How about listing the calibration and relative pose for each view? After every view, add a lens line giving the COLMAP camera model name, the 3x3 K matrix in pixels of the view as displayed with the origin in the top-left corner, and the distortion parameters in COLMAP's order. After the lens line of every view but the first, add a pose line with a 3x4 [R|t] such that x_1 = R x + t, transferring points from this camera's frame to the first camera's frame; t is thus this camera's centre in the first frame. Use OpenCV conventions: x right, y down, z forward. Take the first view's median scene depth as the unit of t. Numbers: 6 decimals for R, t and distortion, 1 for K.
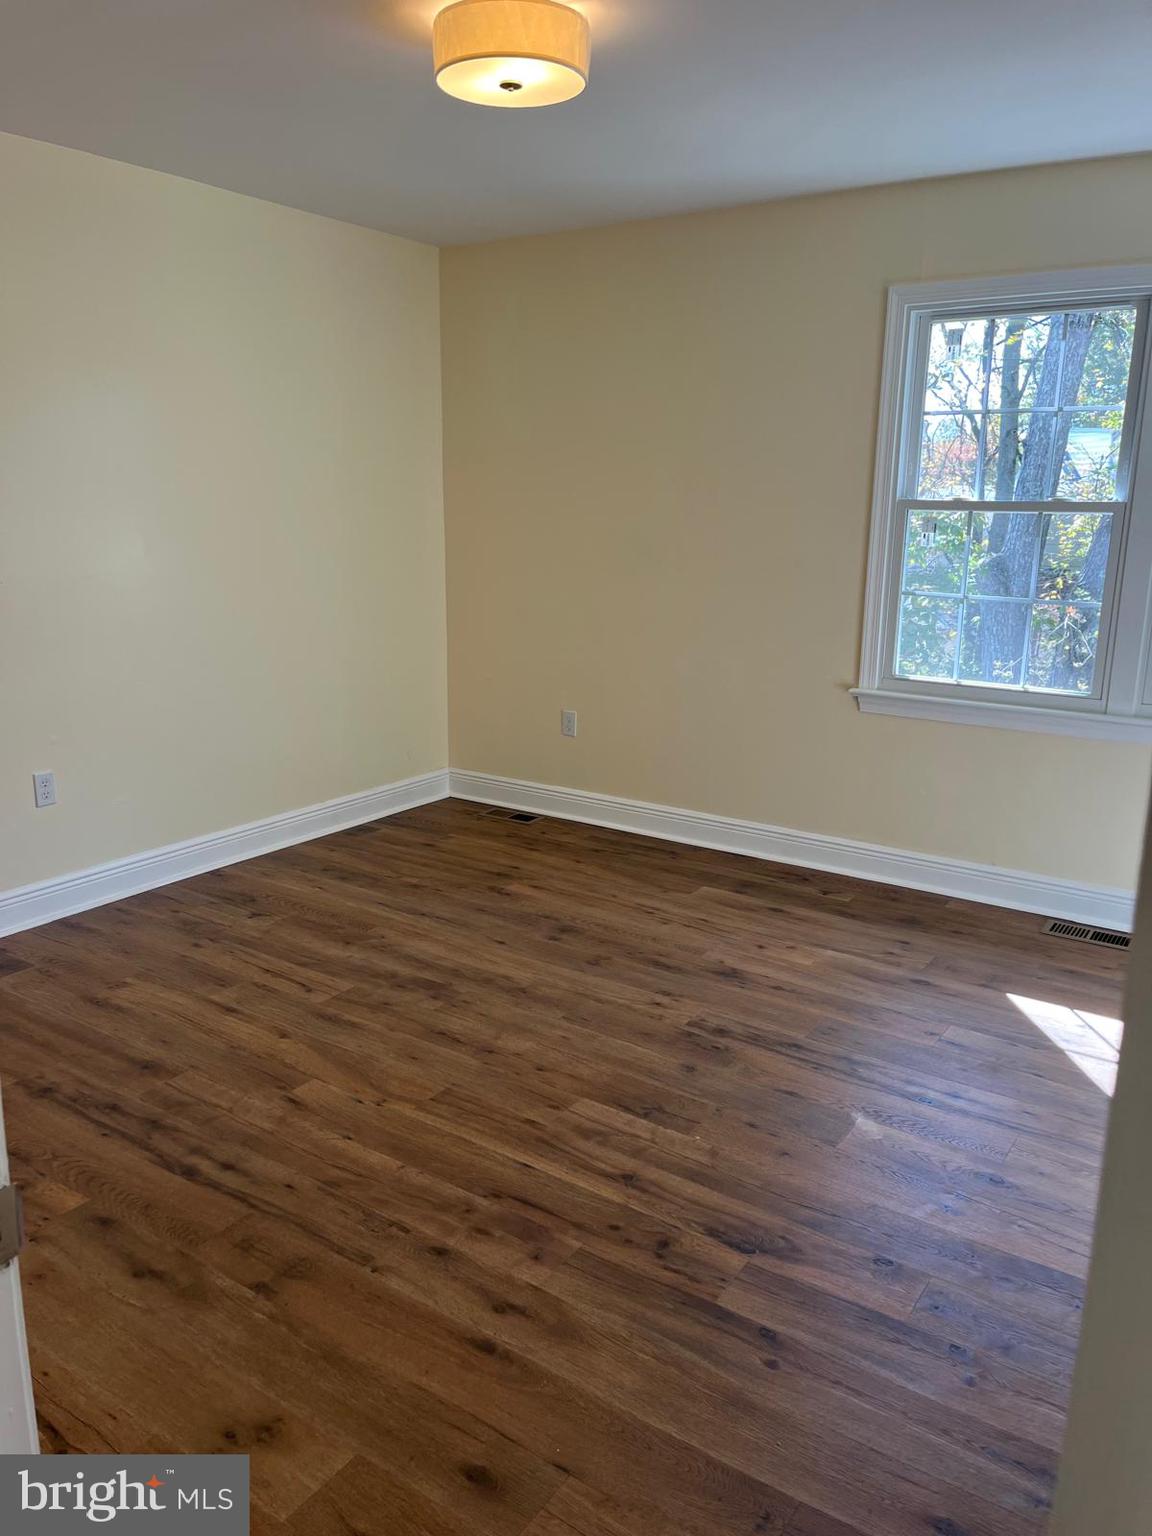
lens RADIAL K [[1157.4, 0, 576.0], [0, 1157.4, 768.0], [0, 0, 1]] dist [0.078308, -0.108850]
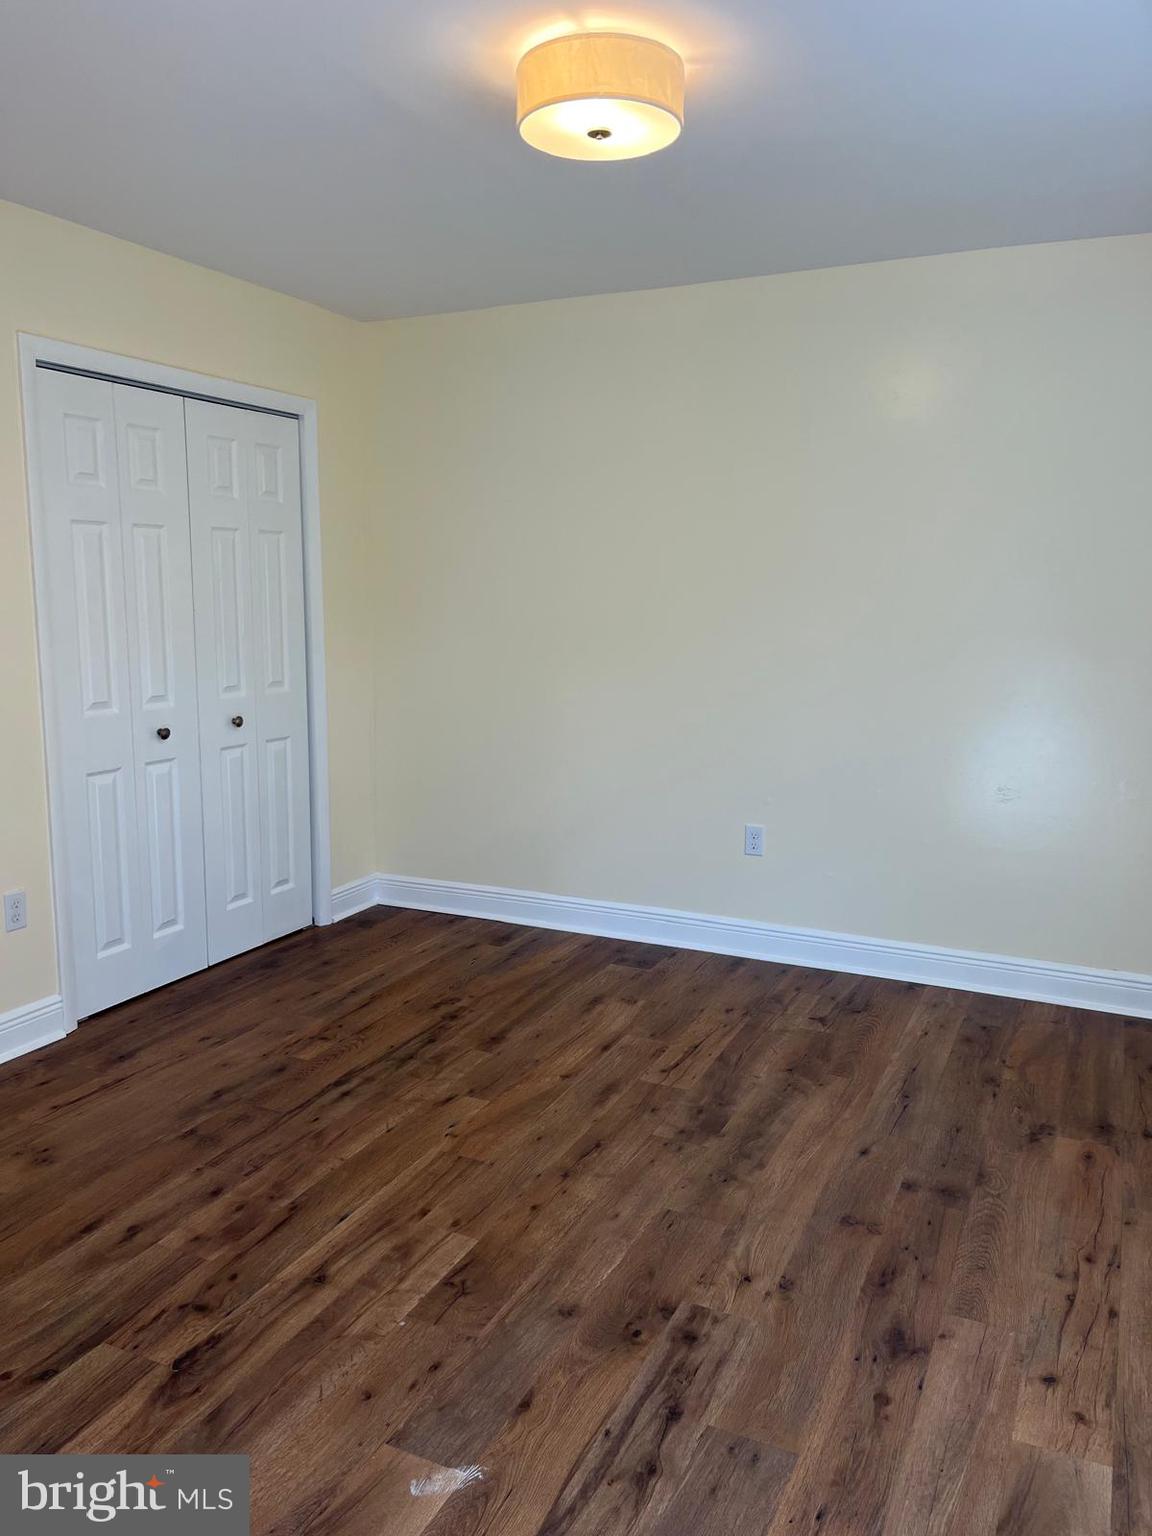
lens RADIAL K [[1167.0, 0, 548.7], [0, 1167.0, 768.1], [0, 0, 1]] dist [0.059953, -0.067351]
pose [[0.140058, 0.143365, -0.979709, 0.725782], [-0.234183, 0.966185, 0.107908, -0.147708], [0.962051, 0.214318, 0.168896, 0.717913]]
